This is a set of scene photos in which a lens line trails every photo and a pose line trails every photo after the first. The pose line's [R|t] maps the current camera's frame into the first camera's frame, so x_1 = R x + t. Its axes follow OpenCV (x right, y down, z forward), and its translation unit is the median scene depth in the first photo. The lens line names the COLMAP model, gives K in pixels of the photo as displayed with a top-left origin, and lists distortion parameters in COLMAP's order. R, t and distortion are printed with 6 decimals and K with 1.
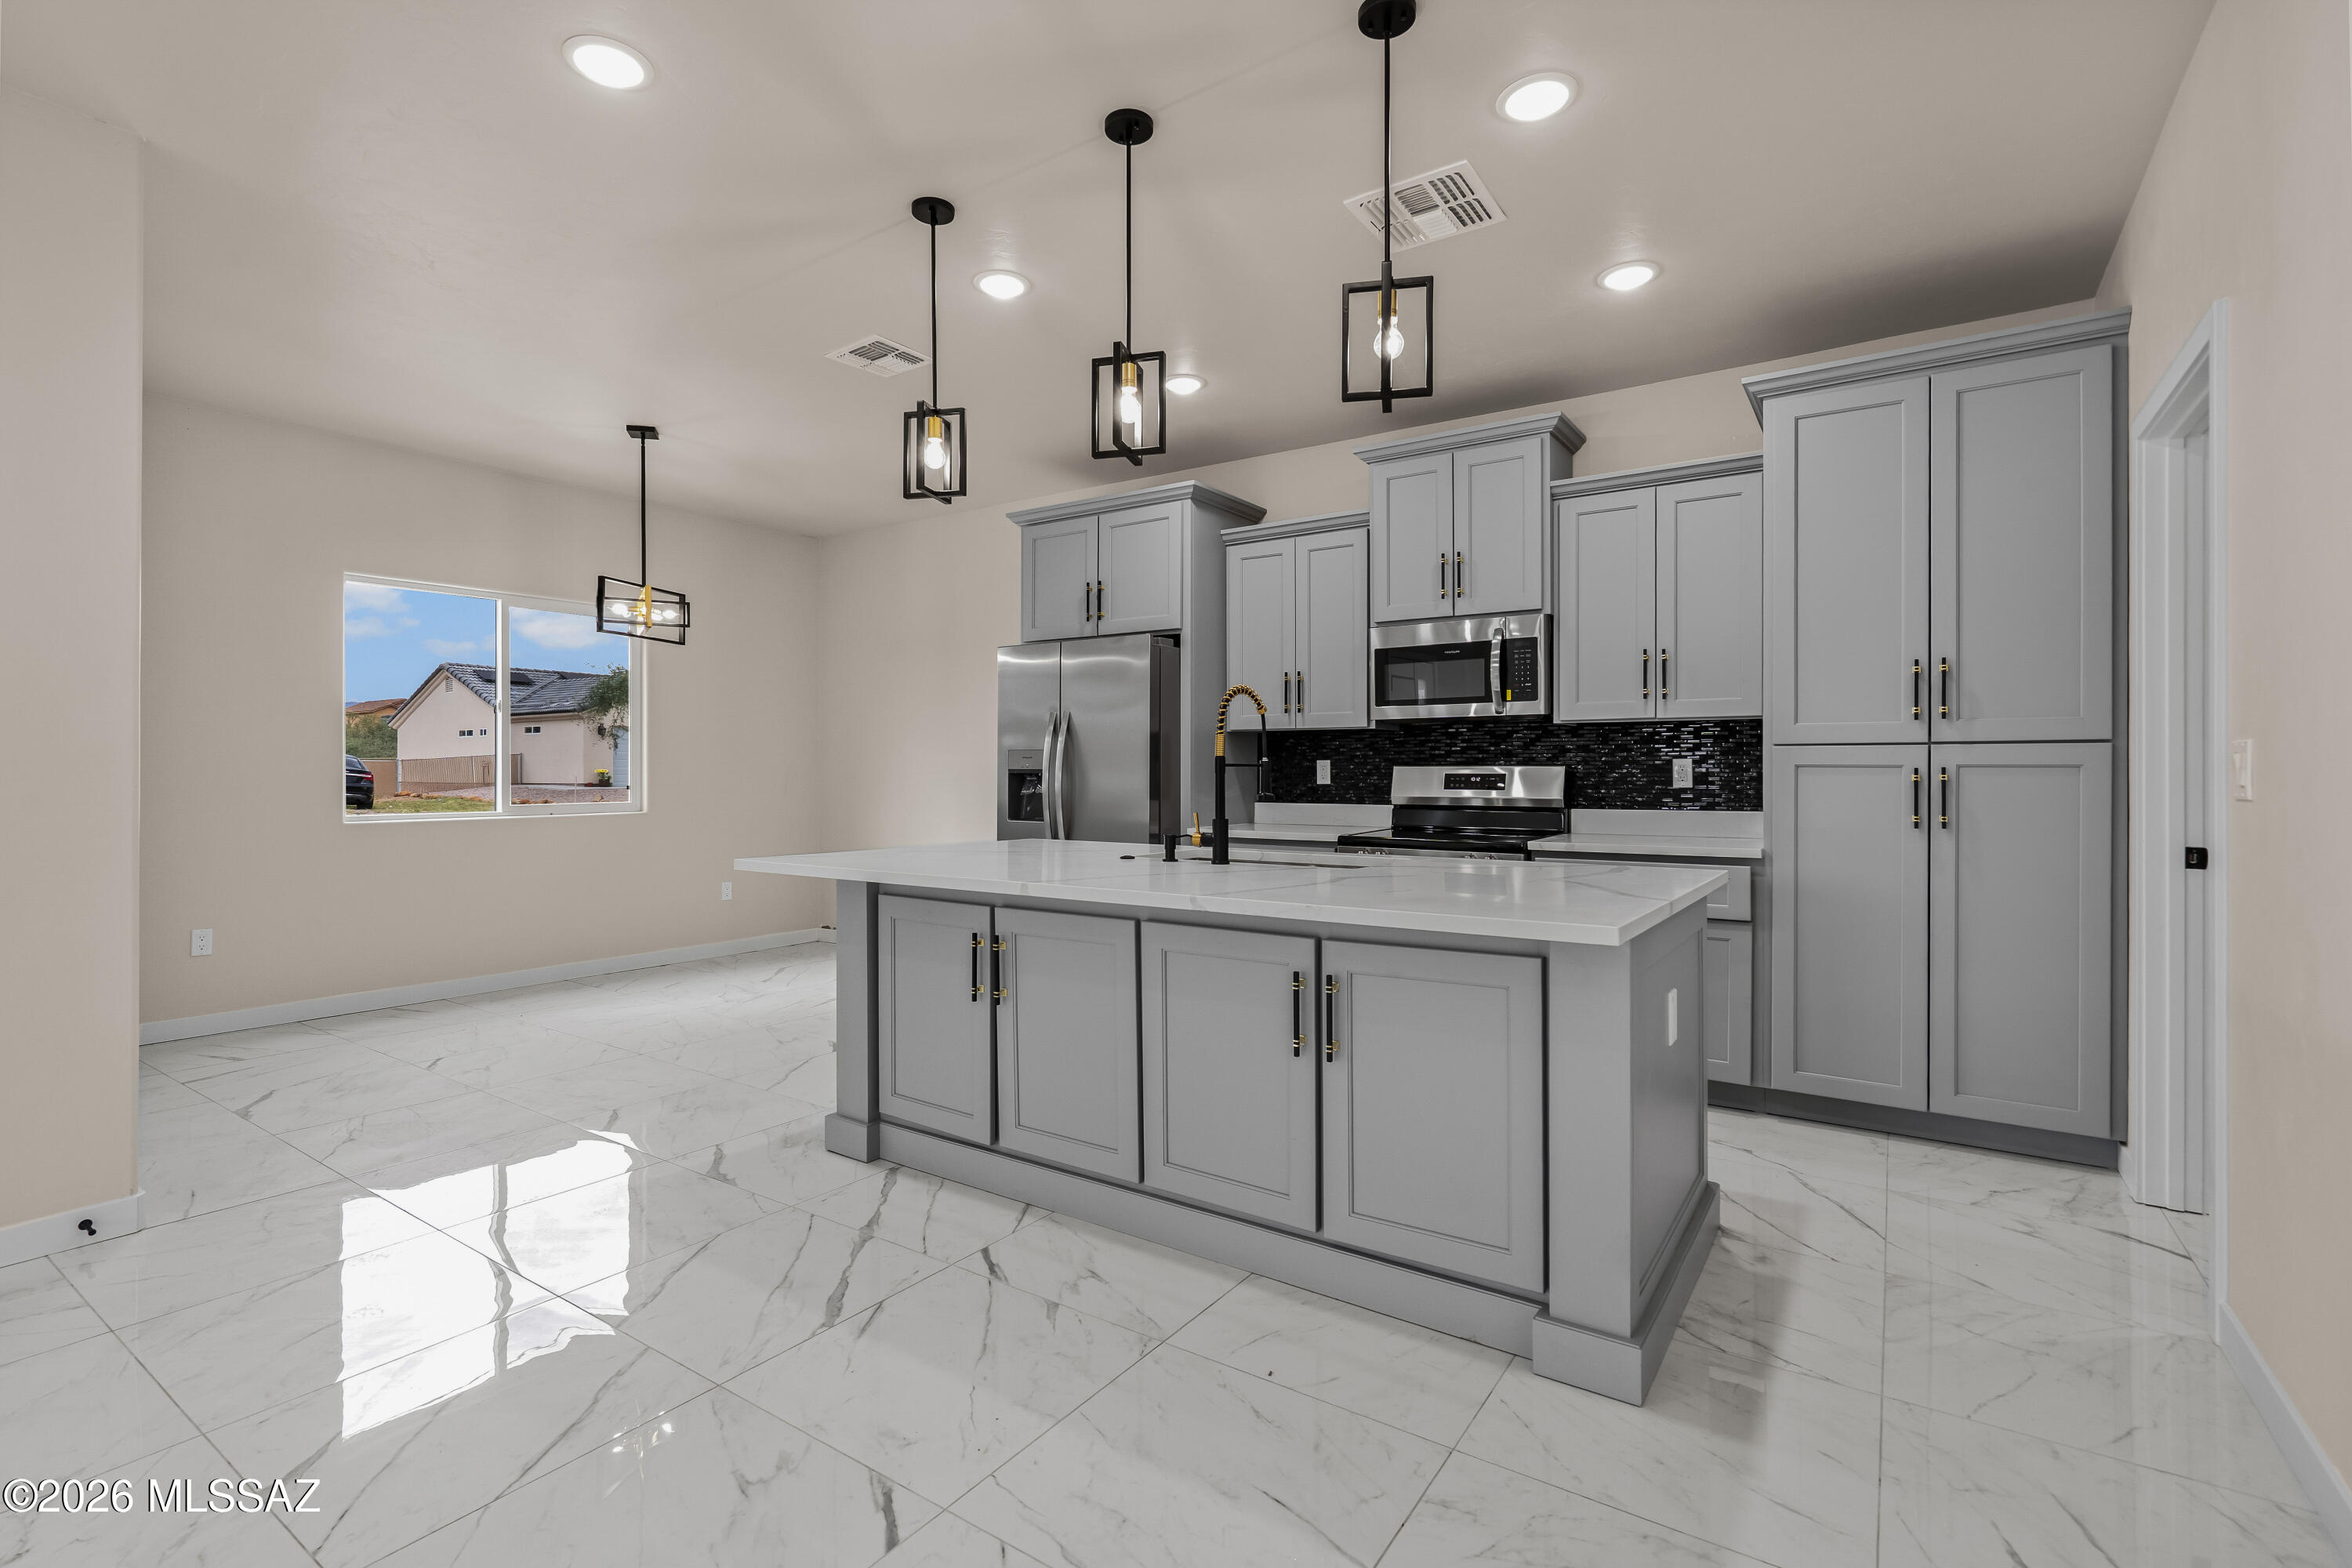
lens RADIAL K [[1069.6, 0, 1160.4], [0, 1069.6, 771.0], [0, 0, 1]] dist [-0.002975, 0.000840]
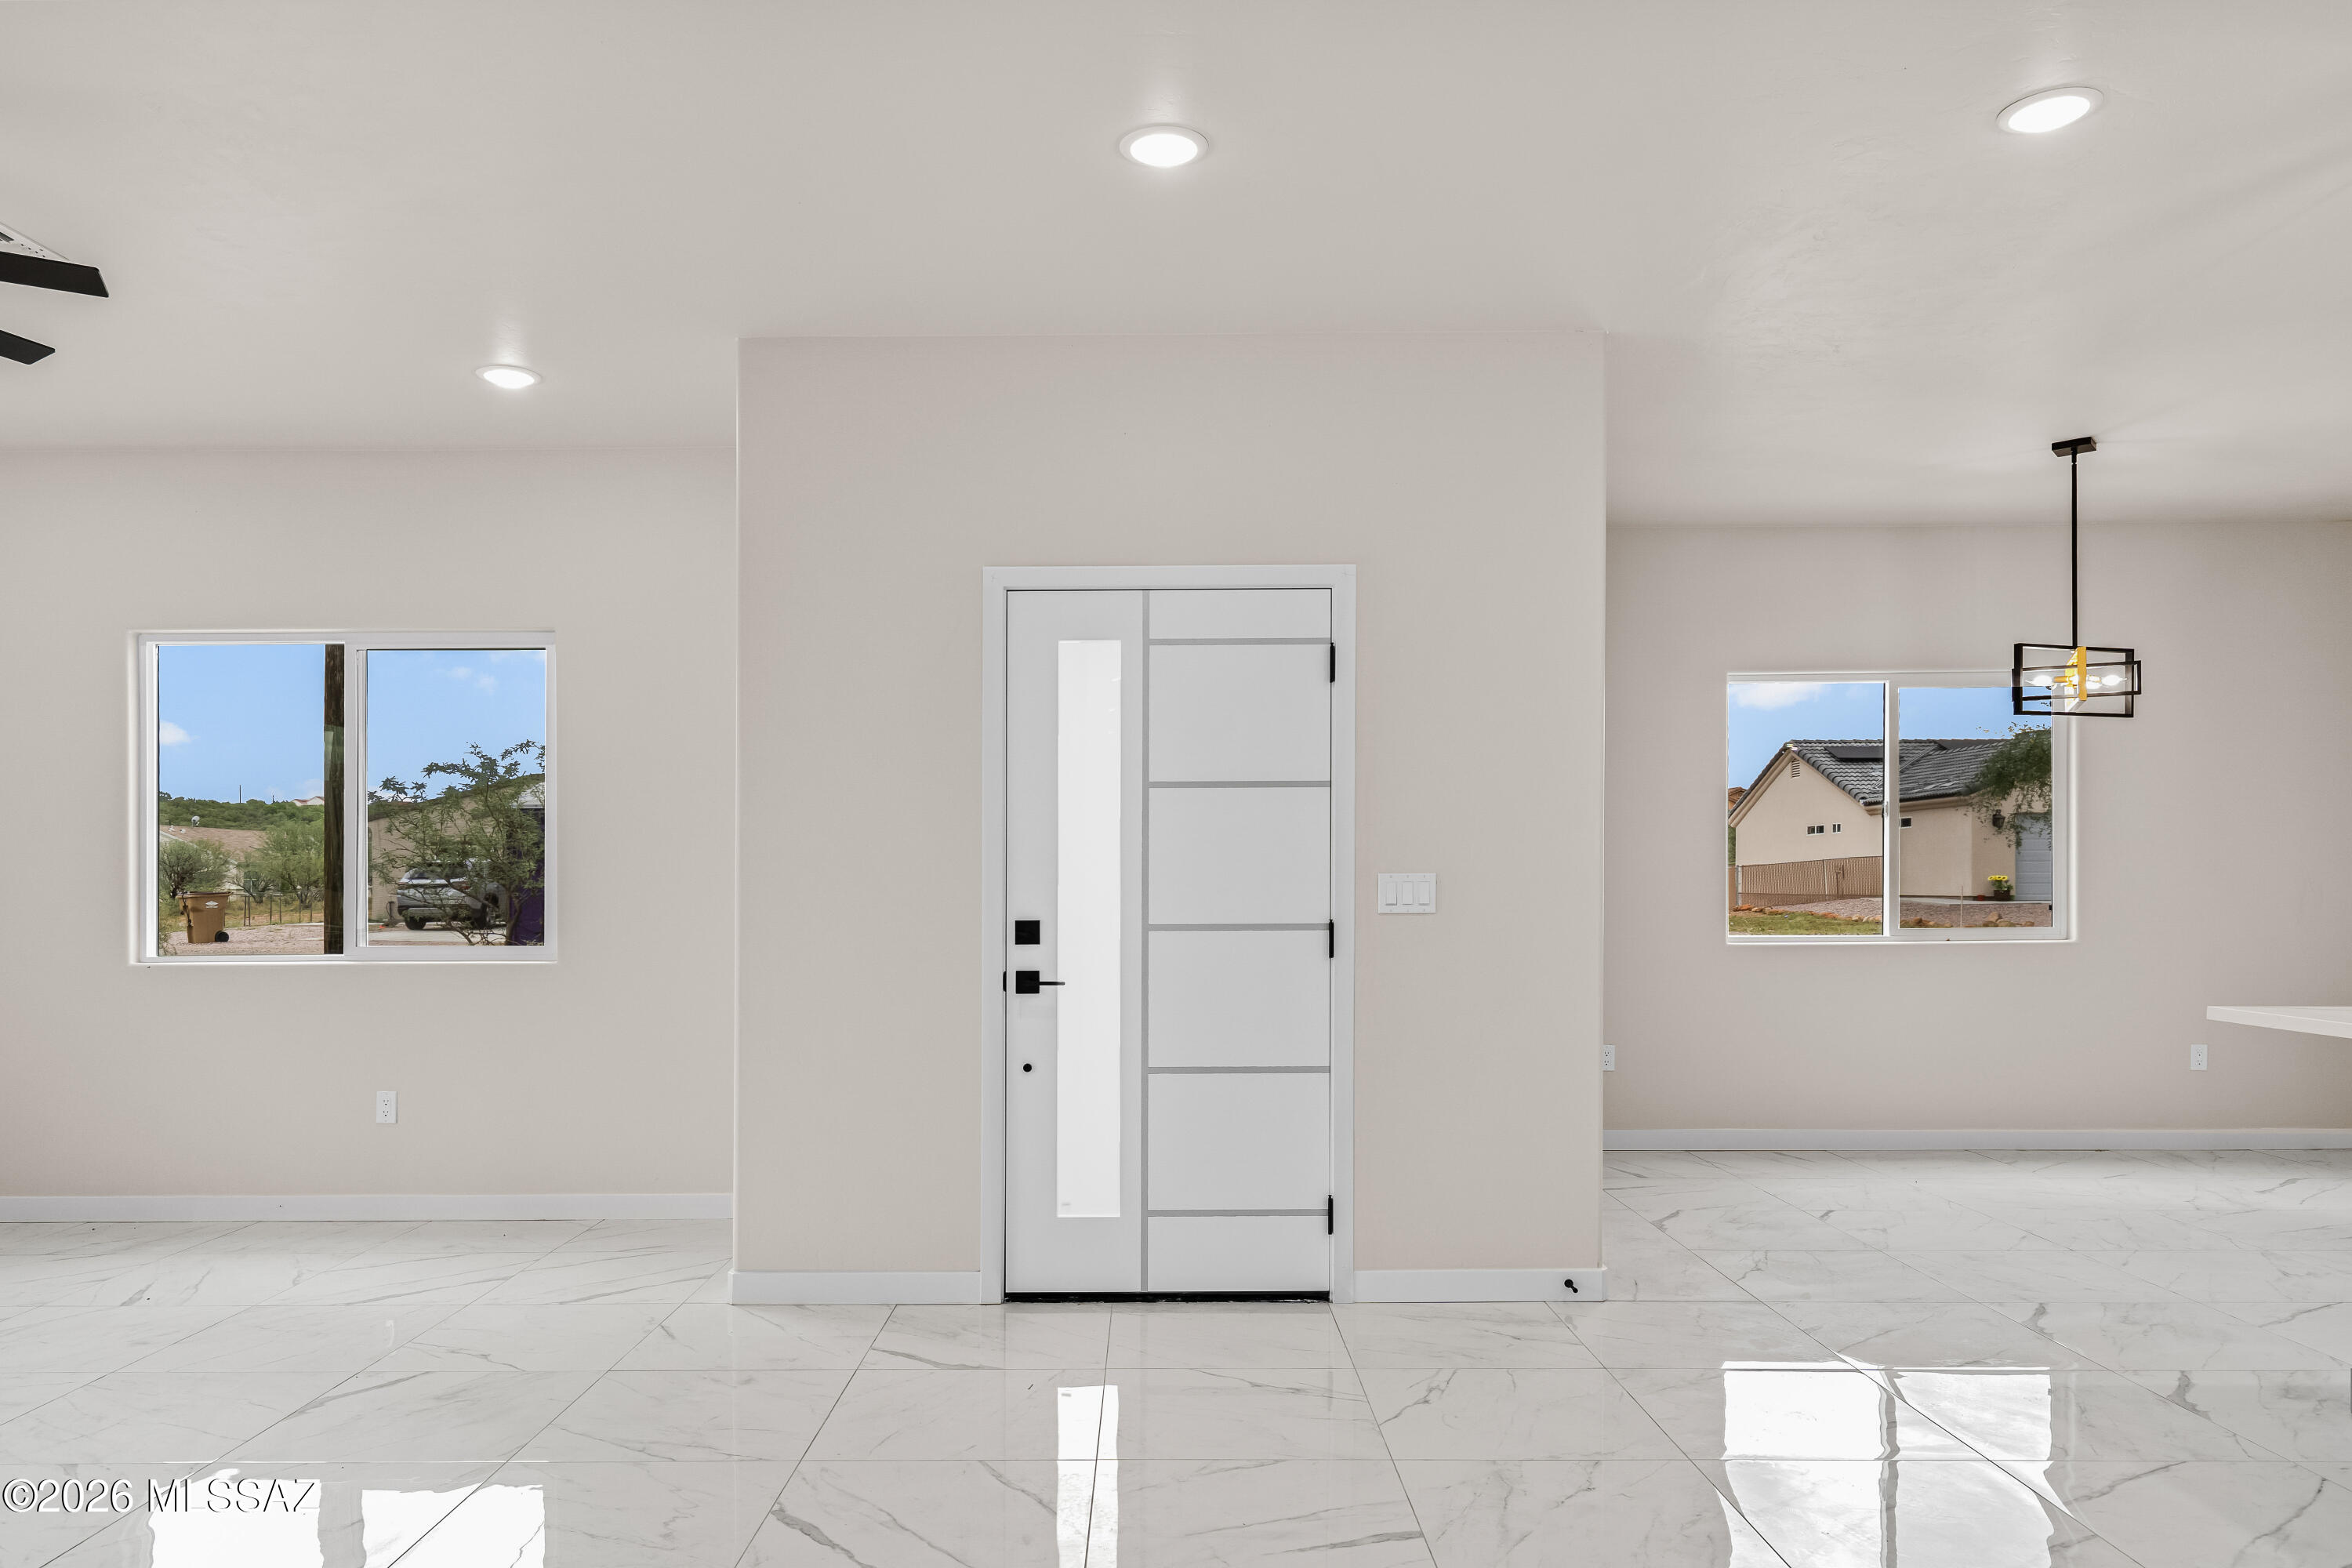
lens RADIAL K [[1539.1, 0, 1137.8], [0, 1539.1, 895.2], [0, 0, 1]] dist [0.017368, 0.001470]
pose [[0.551043, 0.004014, -0.834467, 0.081661], [0.005889, 0.999945, 0.008698, -0.009001], [0.834456, -0.009707, 0.550989, -0.191037]]
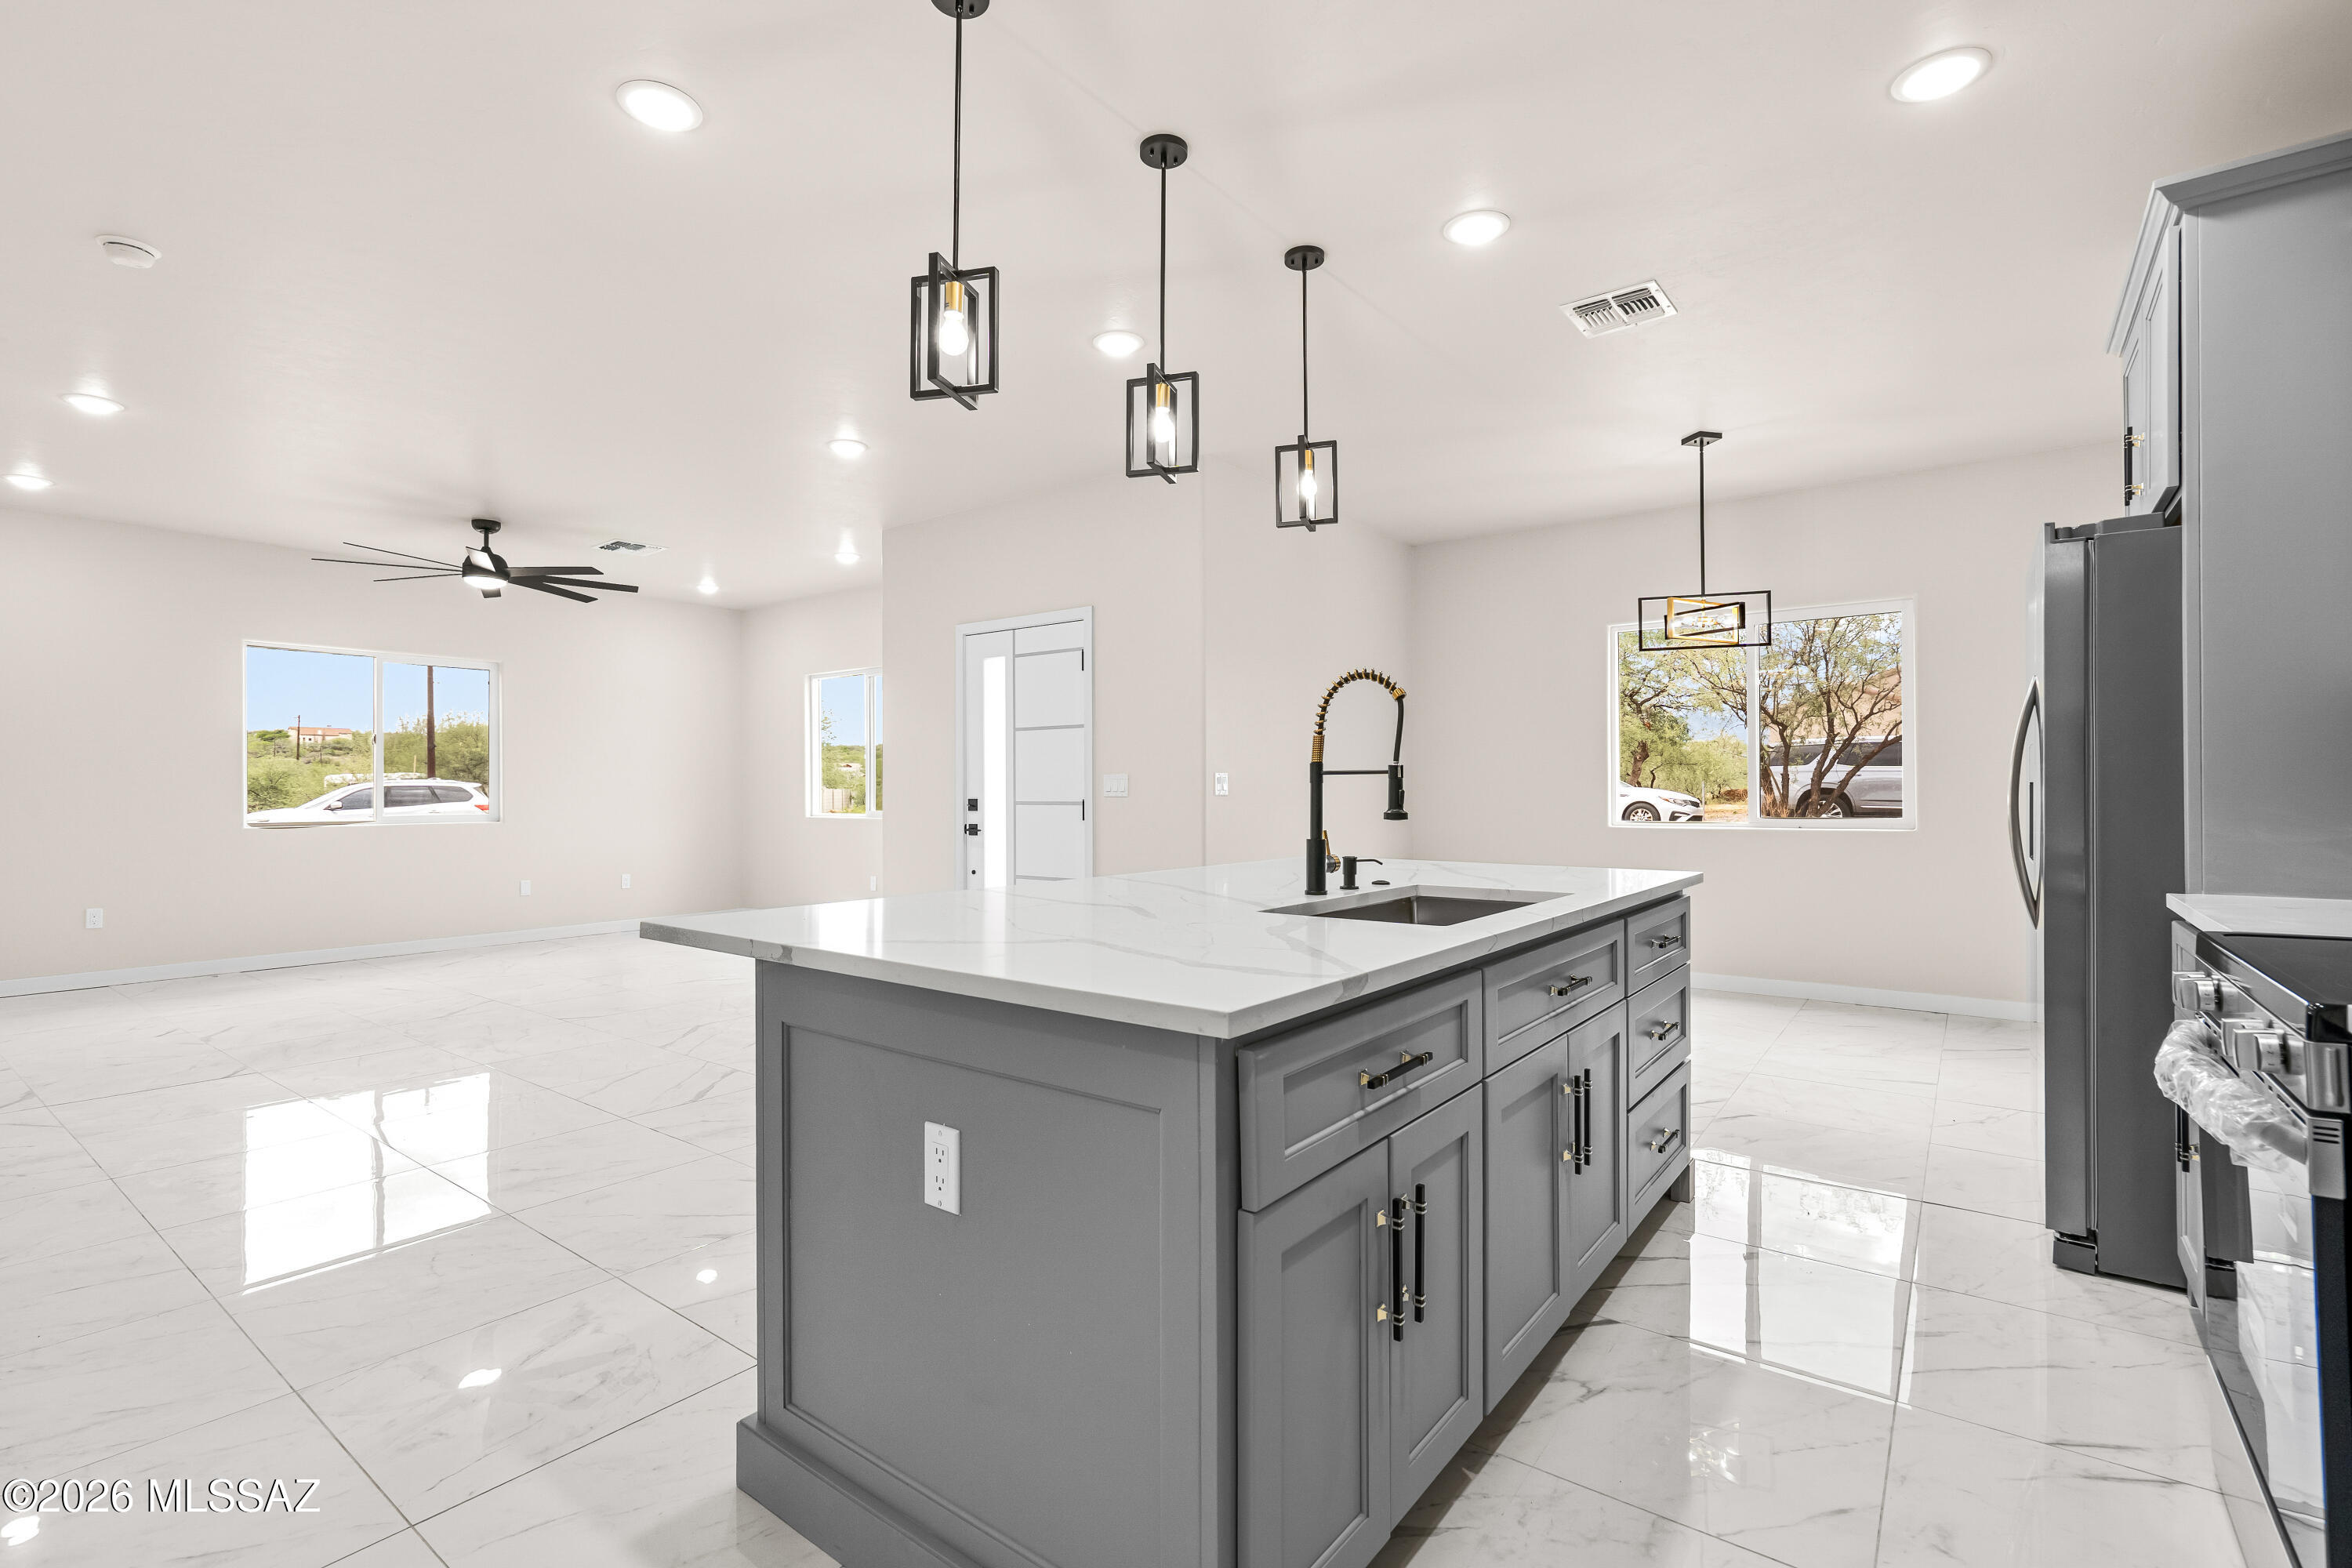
lens RADIAL K [[1069.6, 0, 1160.8], [0, 1069.6, 786.4], [0, 0, 1]] dist [-0.002975, 0.000840]
pose [[-0.057202, -0.002941, -0.998358, 0.566579], [0.004493, 0.999985, -0.003203, 0.004548], [0.998353, -0.004669, -0.057188, 0.598689]]
